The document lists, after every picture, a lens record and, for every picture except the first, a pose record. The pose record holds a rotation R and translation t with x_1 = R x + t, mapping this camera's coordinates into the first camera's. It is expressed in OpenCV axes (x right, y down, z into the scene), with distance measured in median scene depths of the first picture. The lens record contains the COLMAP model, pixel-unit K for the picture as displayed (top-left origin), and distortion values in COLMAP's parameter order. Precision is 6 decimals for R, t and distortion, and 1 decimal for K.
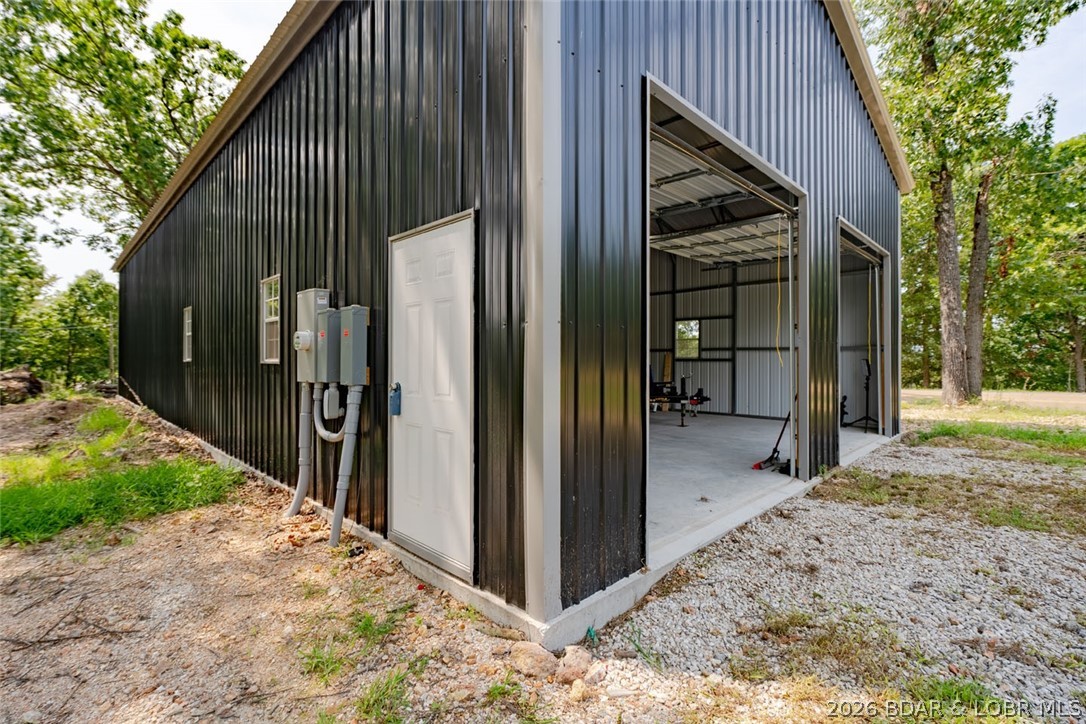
lens RADIAL K [[498.2, 0, 545.7], [0, 498.2, 360.4], [0, 0, 1]] dist [-0.000930, 0.000530]
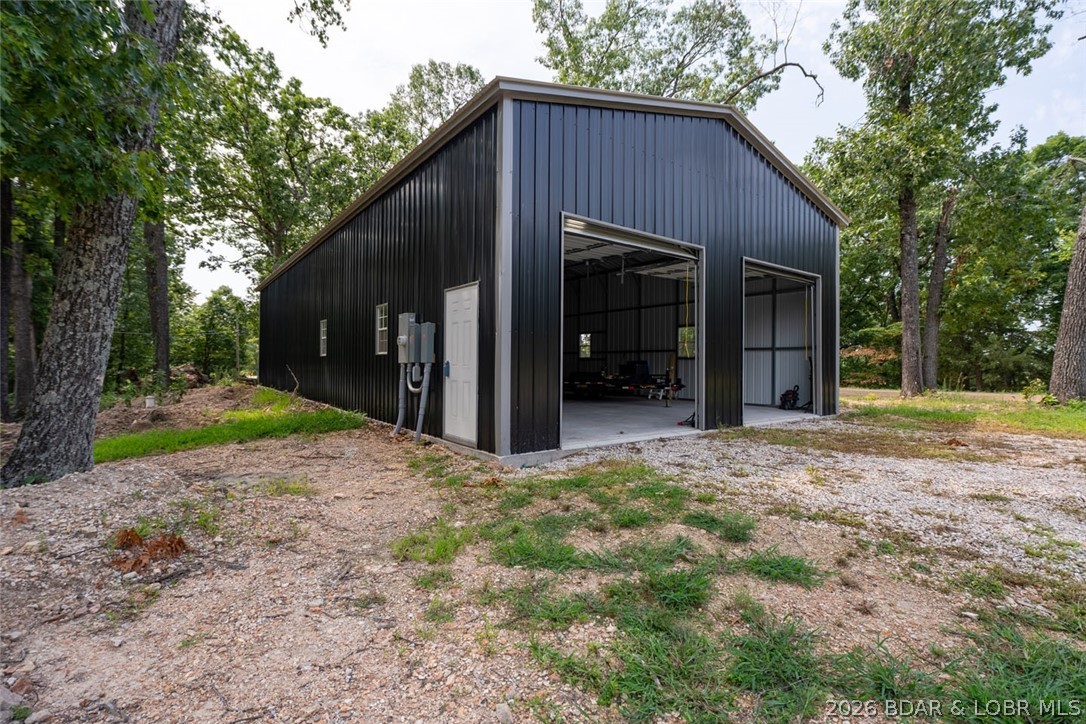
lens RADIAL K [[498.2, 0, 541.6], [0, 498.2, 354.5], [0, 0, 1]] dist [-0.000930, 0.000530]
pose [[0.988499, 0.003250, -0.151193, 0.066933], [-0.006415, 0.999770, -0.020451, 0.010096], [0.151092, 0.021186, 0.988293, -0.163716]]
